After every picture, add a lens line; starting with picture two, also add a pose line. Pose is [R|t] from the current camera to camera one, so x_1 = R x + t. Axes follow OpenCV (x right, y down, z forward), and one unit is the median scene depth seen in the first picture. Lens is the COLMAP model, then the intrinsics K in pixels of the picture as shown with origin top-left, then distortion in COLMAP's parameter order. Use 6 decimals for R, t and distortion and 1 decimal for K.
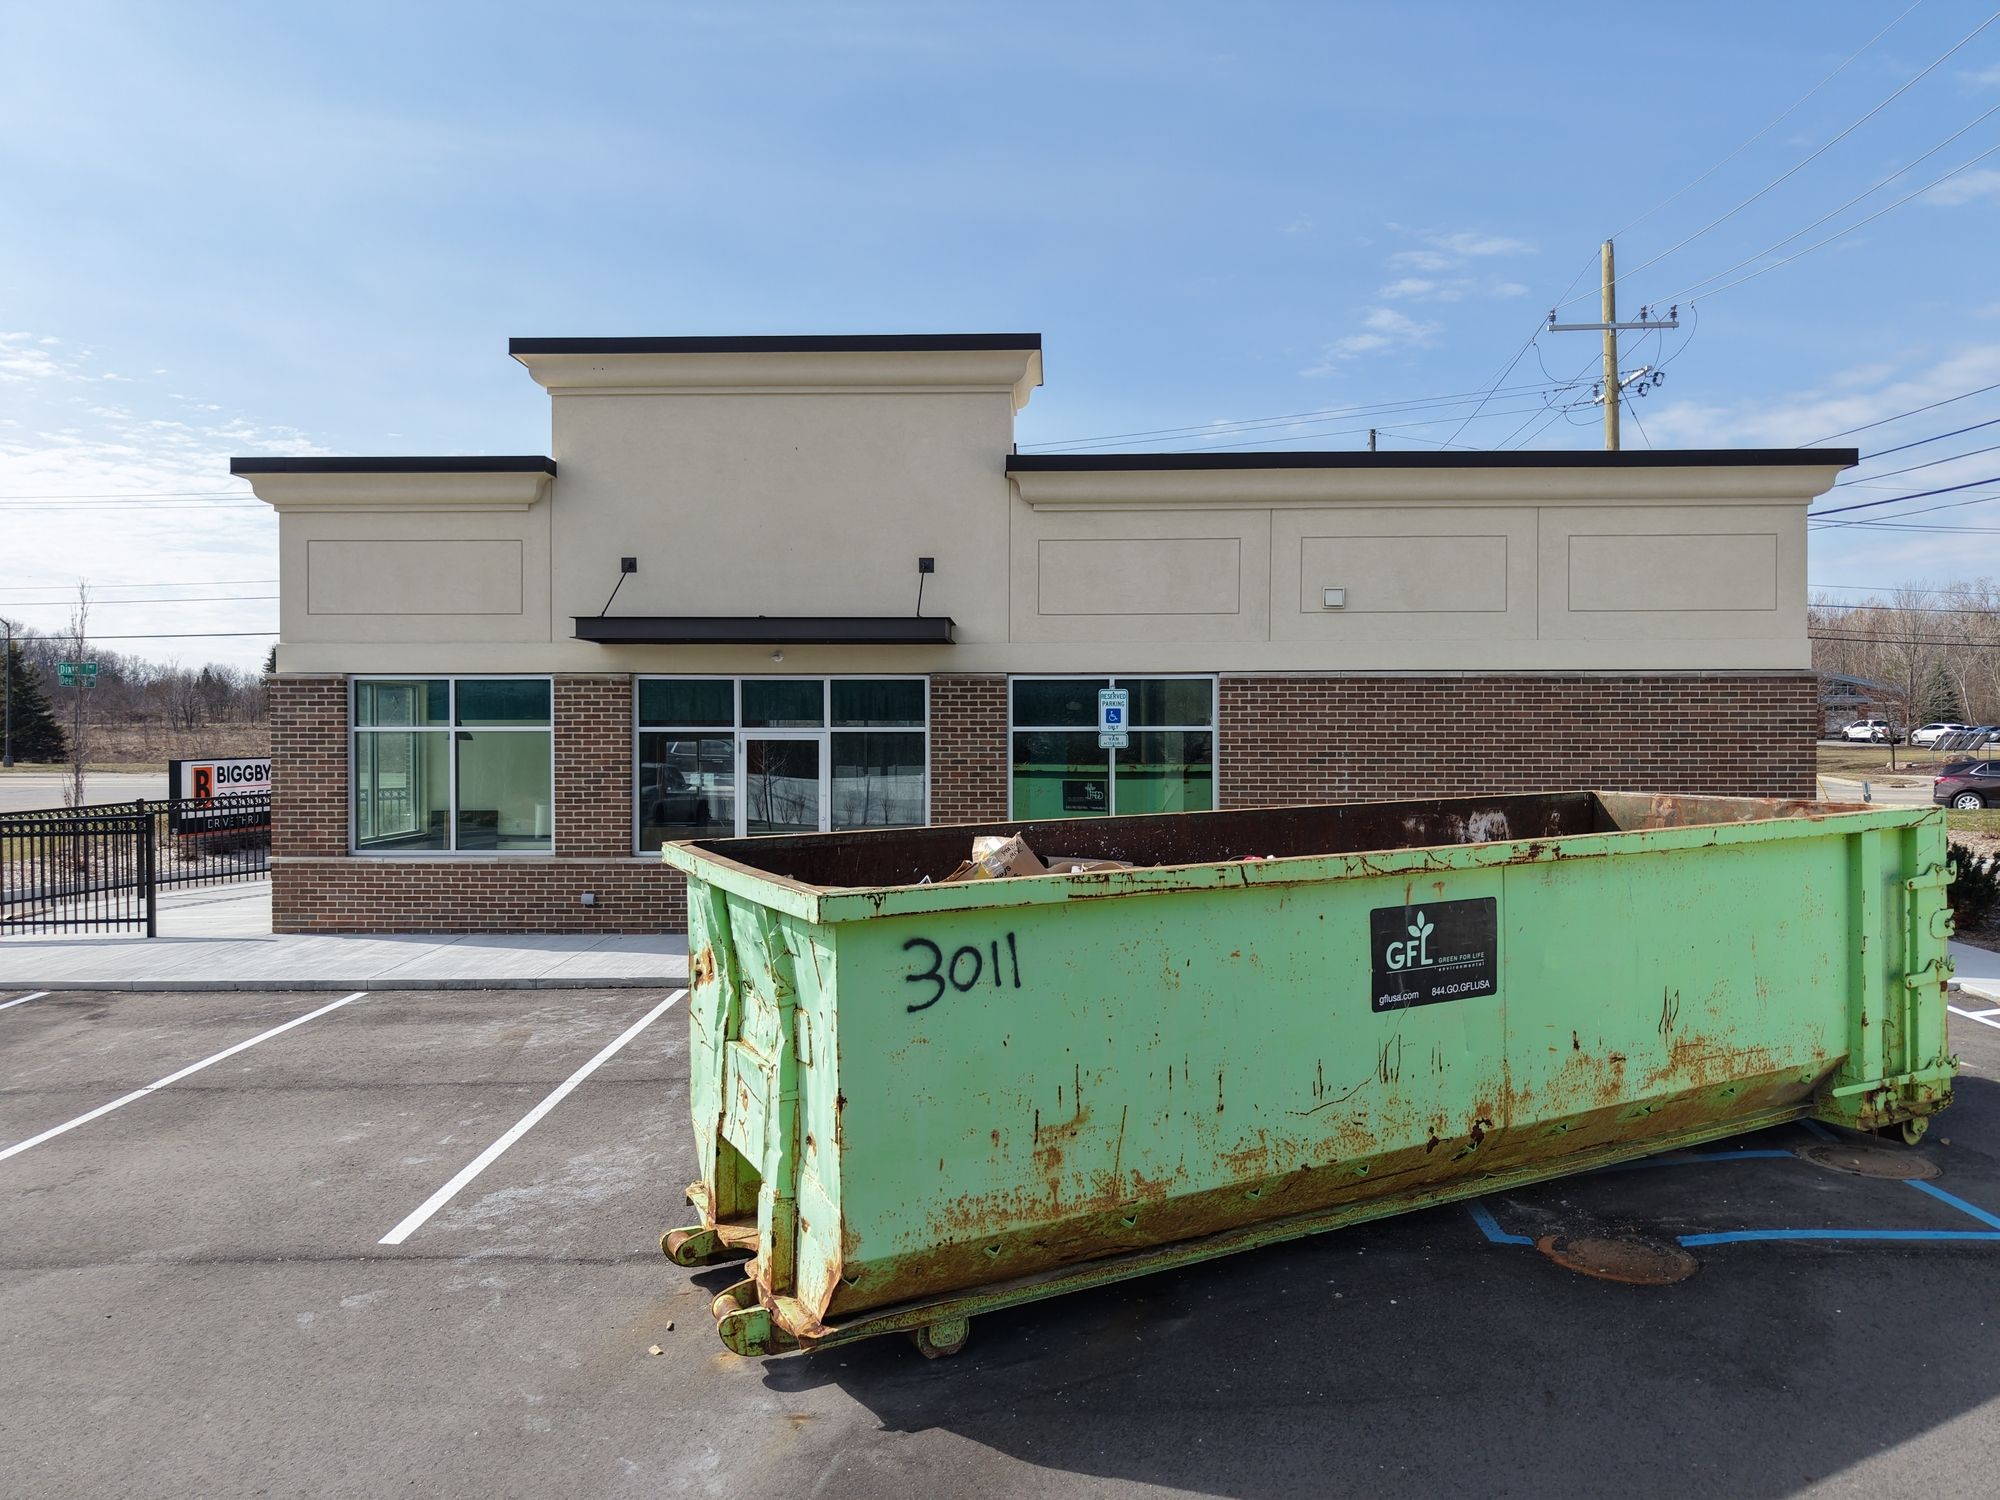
lens RADIAL K [[1366.5, 0, 1000.0], [0, 1366.5, 750.0], [0, 0, 1]] dist [0.026785, -0.000371]
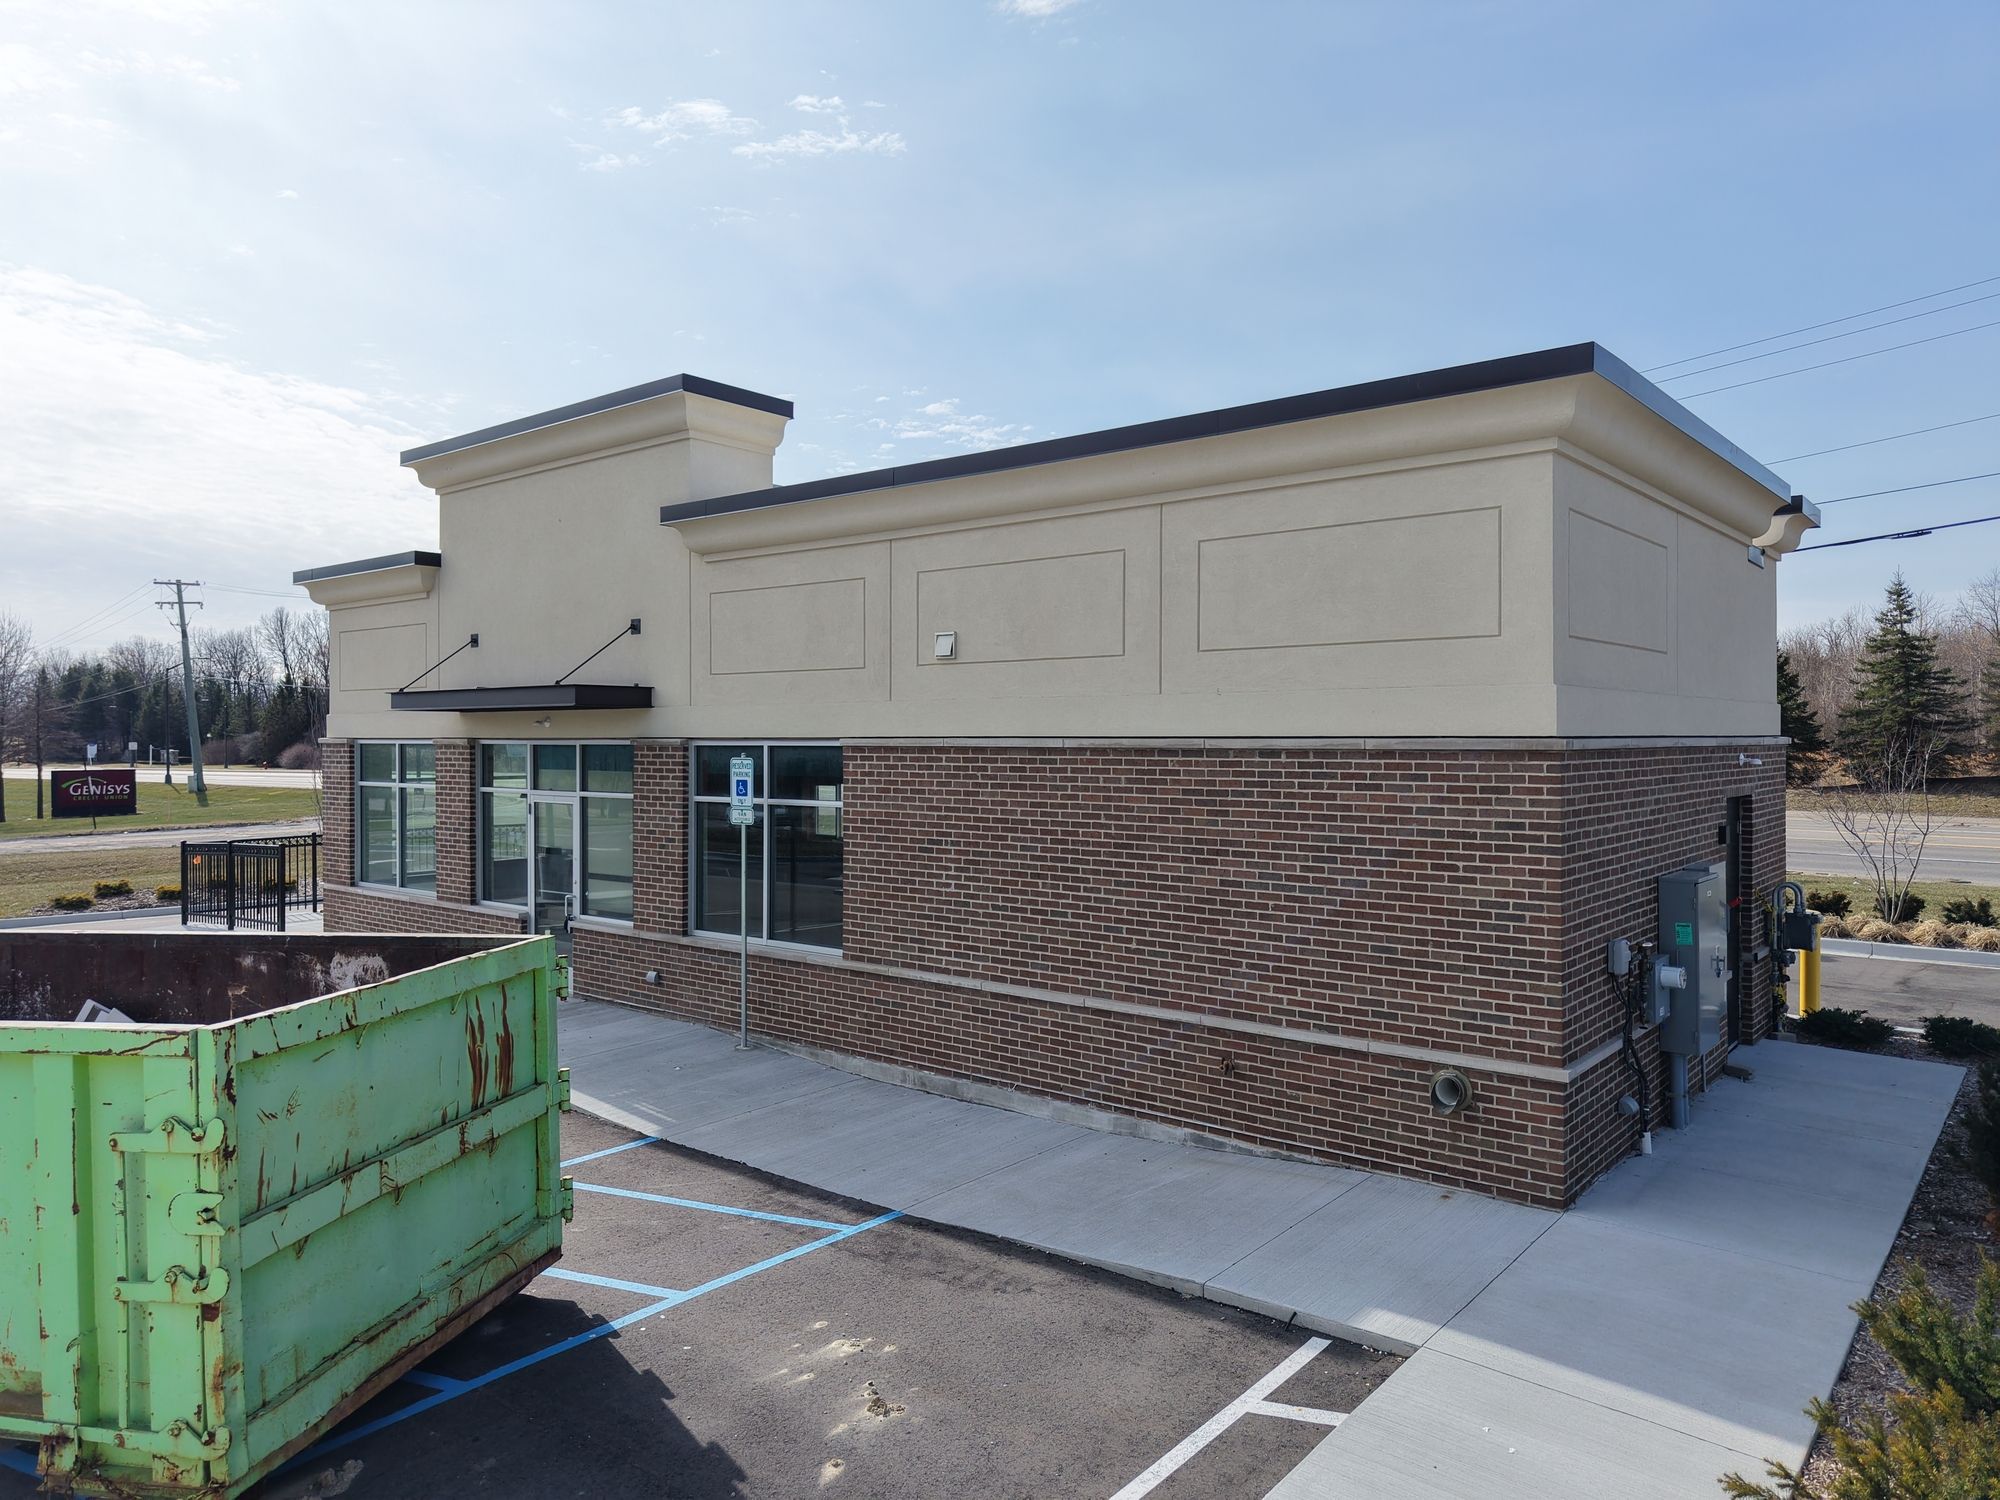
lens RADIAL K [[1321.5, 0, 1000.0], [0, 1321.5, 750.0], [0, 0, 1]] dist [0.115581, -0.165790]
pose [[0.791832, 0.006146, -0.610708, 0.725620], [-0.007171, 0.999974, 0.000766, -0.050331], [0.610697, 0.003773, 0.791856, 0.405014]]
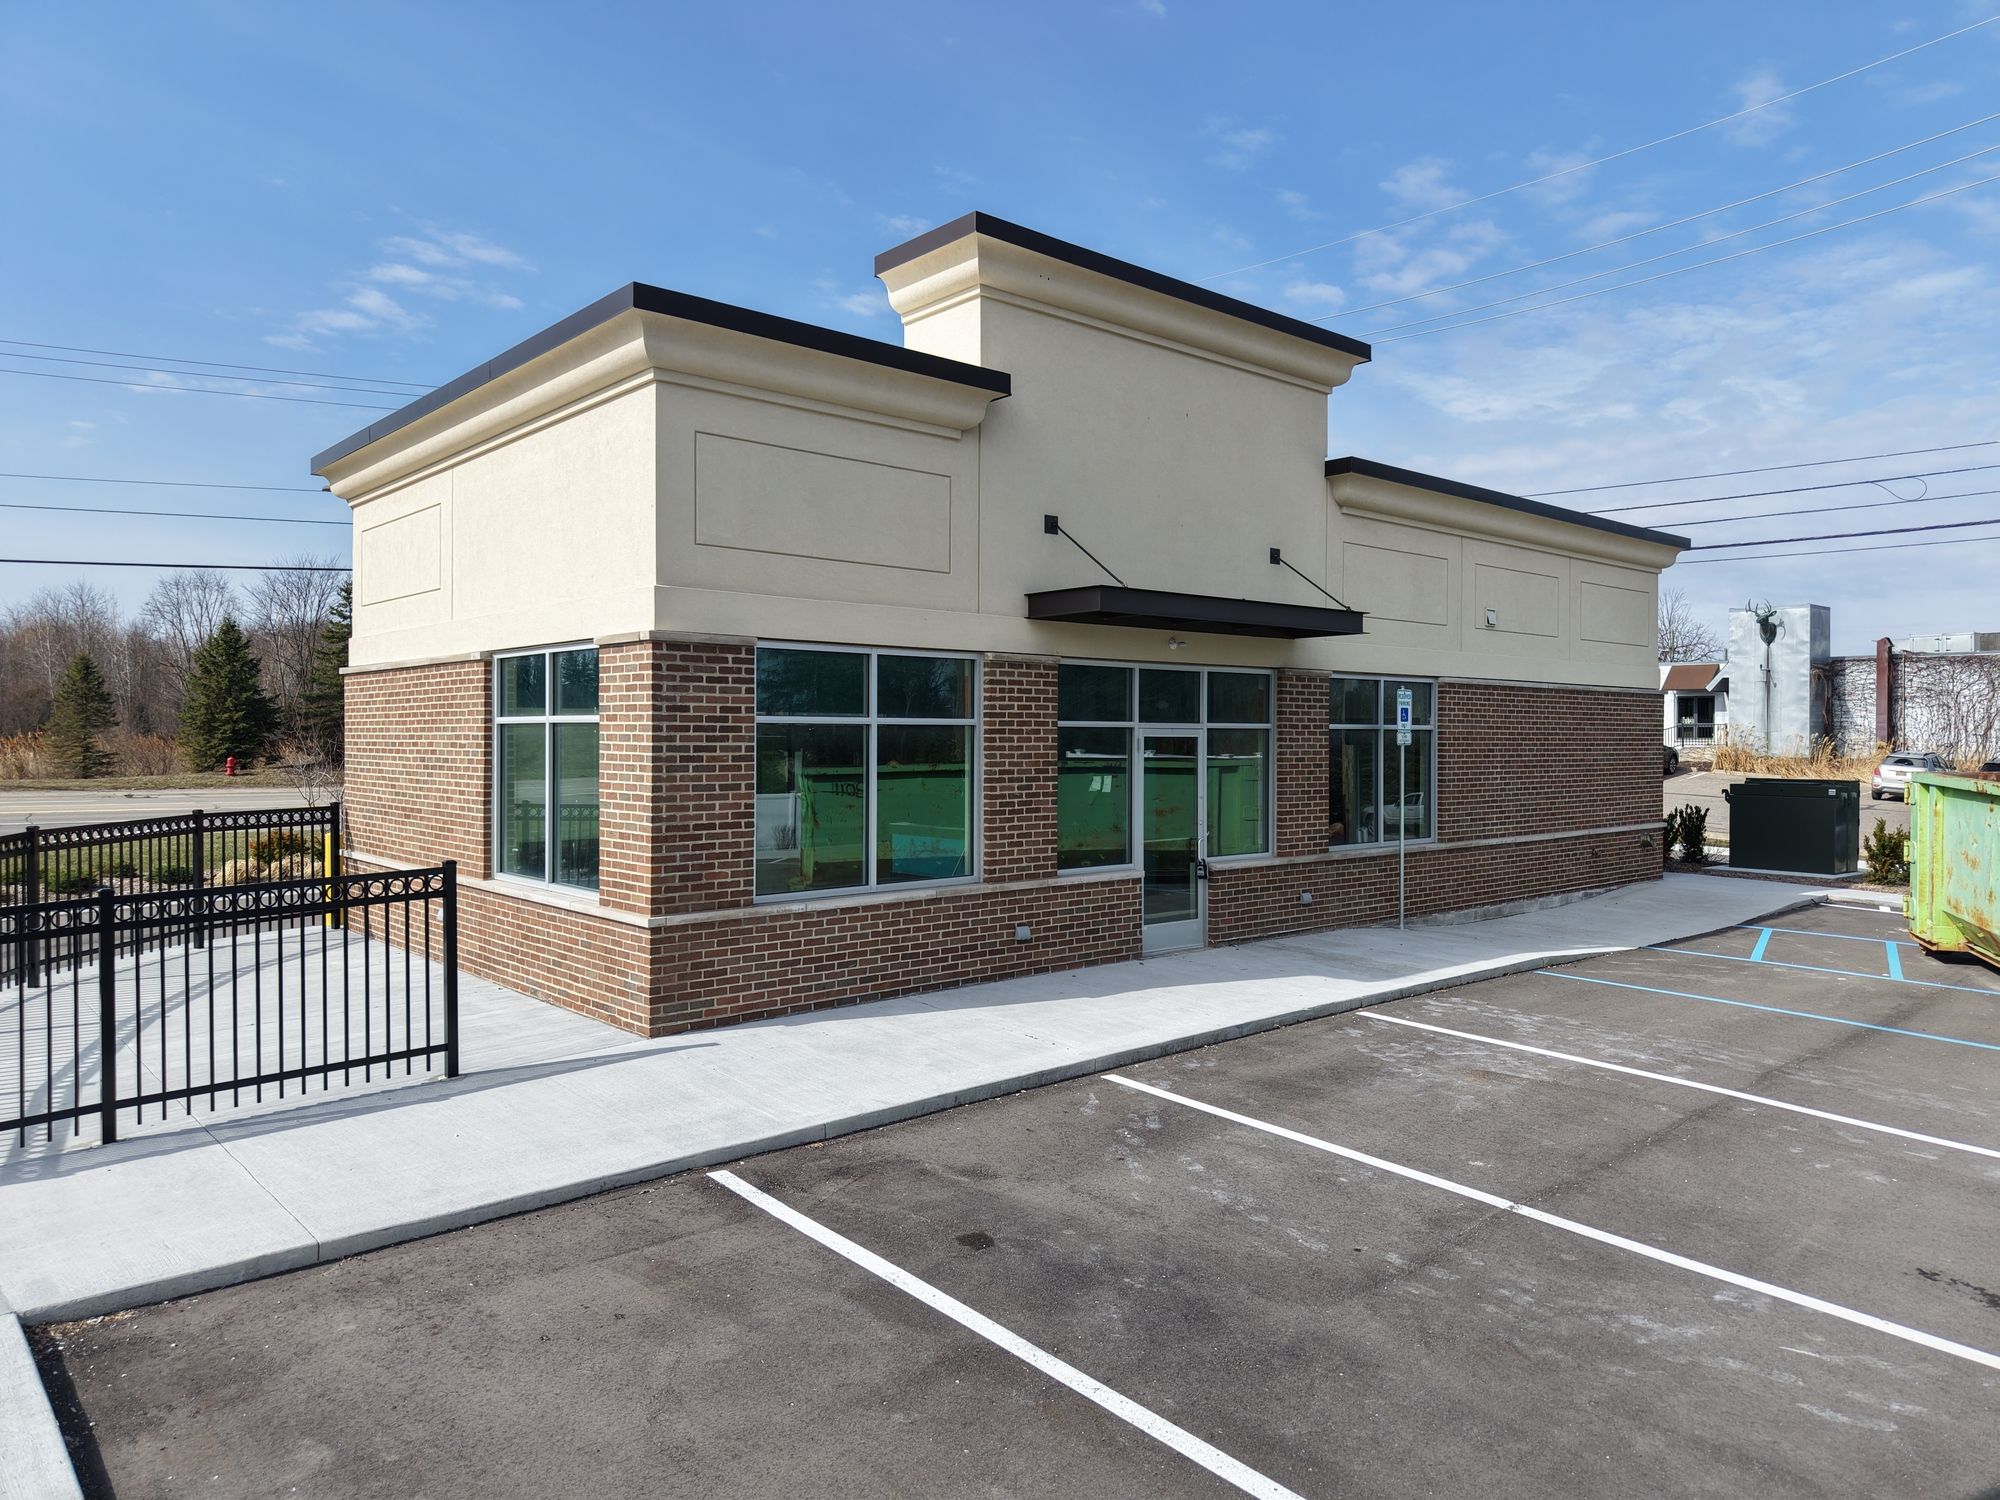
lens RADIAL K [[1321.5, 0, 1000.0], [0, 1321.5, 750.0], [0, 0, 1]] dist [0.115581, -0.165790]
pose [[0.728967, -0.004366, 0.684535, -0.843964], [0.006152, 0.999981, -0.000173, 0.000936], [-0.684522, 0.004338, 0.728980, 0.440621]]
